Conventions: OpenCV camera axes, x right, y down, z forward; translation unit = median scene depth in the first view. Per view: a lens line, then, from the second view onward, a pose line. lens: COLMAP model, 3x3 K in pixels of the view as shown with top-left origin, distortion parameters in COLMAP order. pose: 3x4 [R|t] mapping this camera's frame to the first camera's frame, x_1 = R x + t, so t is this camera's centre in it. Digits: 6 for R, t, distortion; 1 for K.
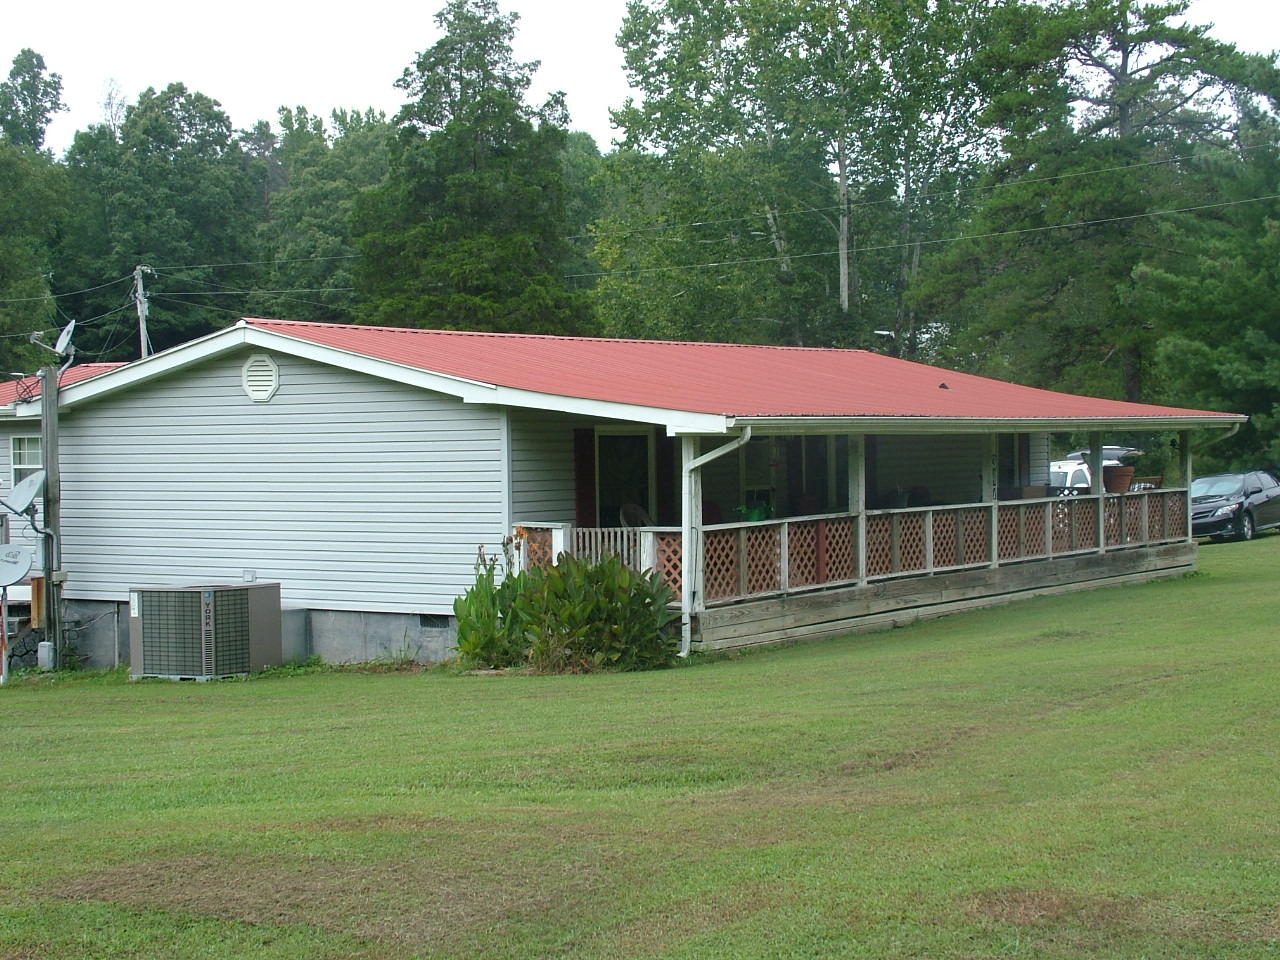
lens RADIAL K [[2163.4, 0, 621.6], [0, 2163.4, 477.2], [0, 0, 1]] dist [0.011937, 1.012412]
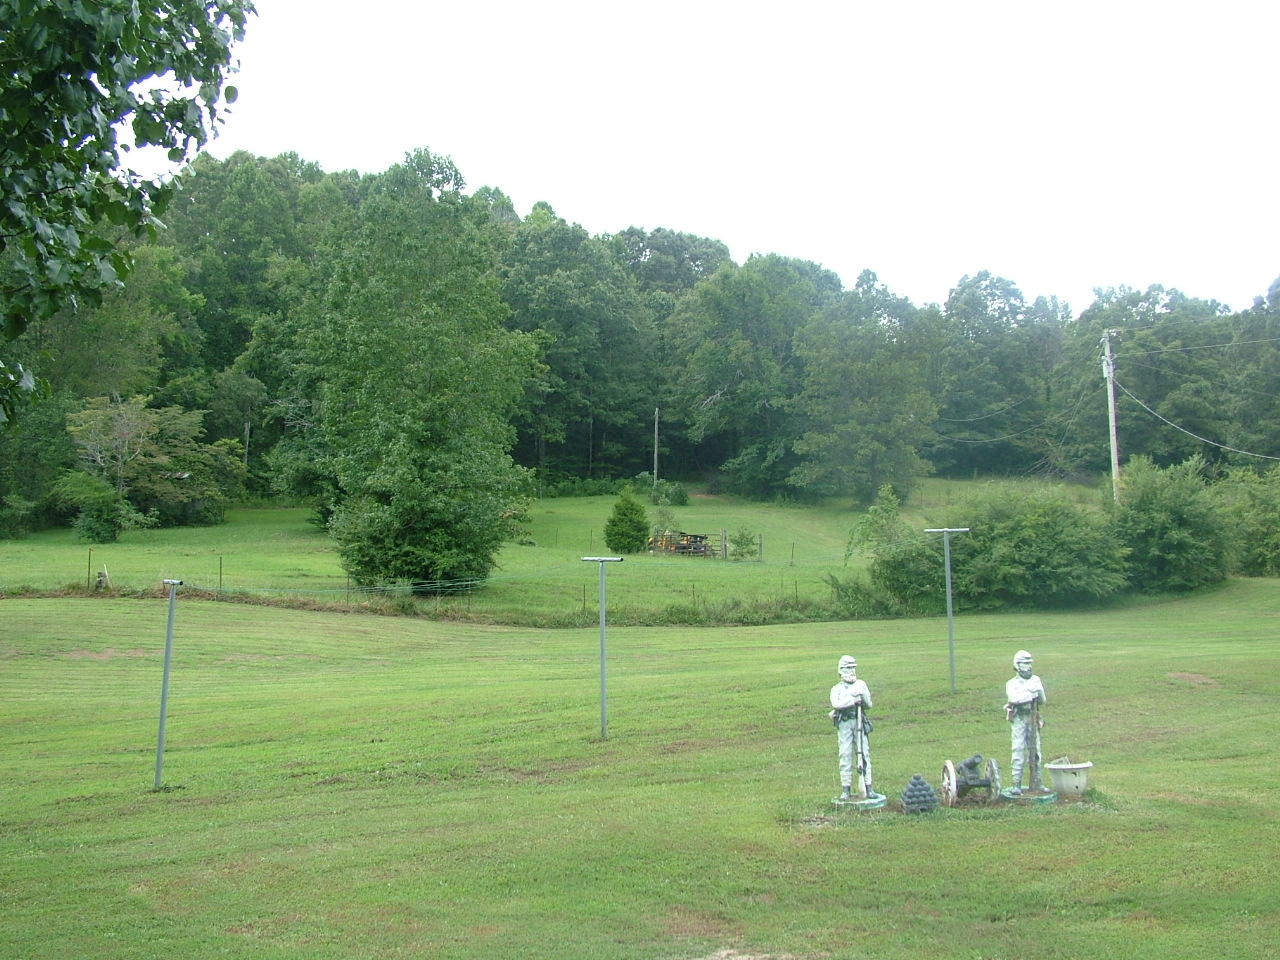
lens RADIAL K [[1334.5, 0, 617.2], [0, 1334.5, 480.0], [0, 0, 1]] dist [-0.134638, 0.161021]
pose [[0.916440, -0.007509, -0.400102, -0.551848], [-0.019334, 0.997825, -0.063012, 0.054602], [0.399705, 0.065482, 0.914302, 1.002499]]
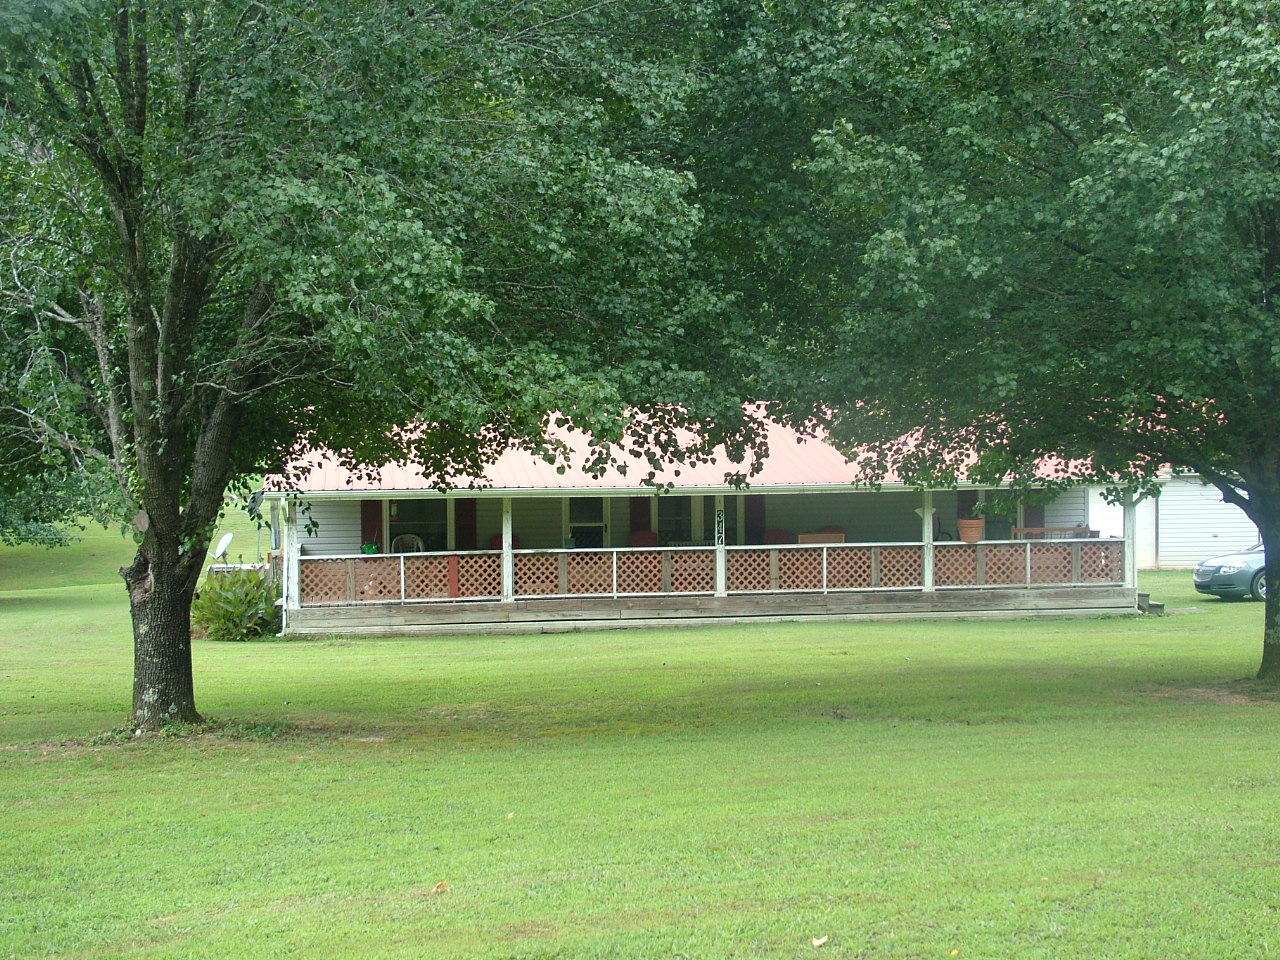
lens RADIAL K [[2163.4, 0, 621.6], [0, 2163.4, 477.2], [0, 0, 1]] dist [0.011937, 1.012412]
pose [[0.657794, 0.027564, -0.752694, 1.160915], [-0.009356, 0.999552, 0.028428, -0.069470], [0.753140, -0.011658, 0.657757, 0.101776]]
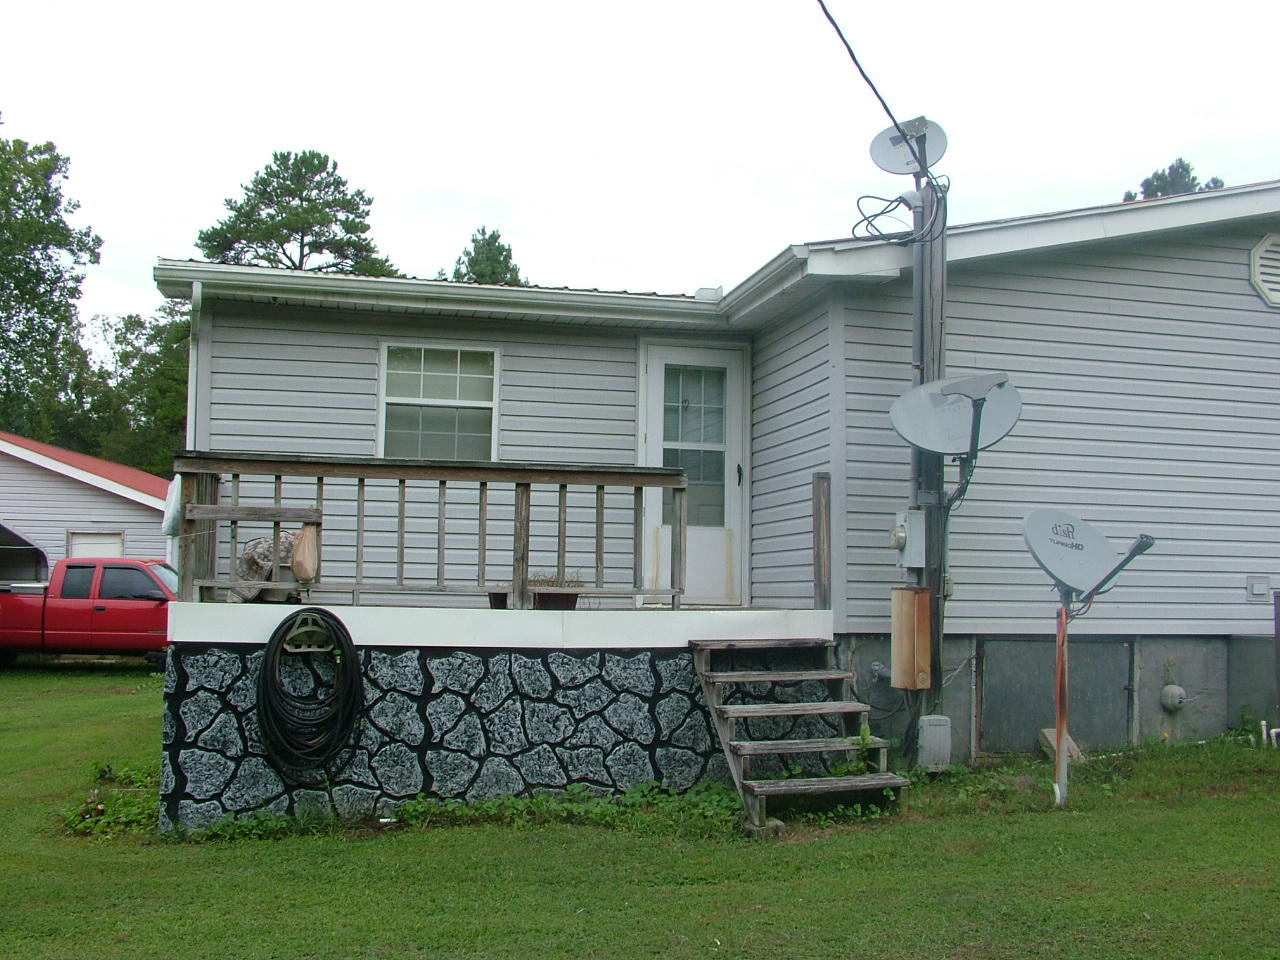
lens RADIAL K [[1351.4, 0, 640.0], [0, 1351.4, 480.0], [0, 0, 1]] dist [-0.095472, 0.020328]
pose [[0.679125, 0.086890, 0.728862, -0.536470], [-0.015103, 0.994413, -0.104475, 0.054277], [-0.733868, 0.059943, 0.676642, 0.828775]]
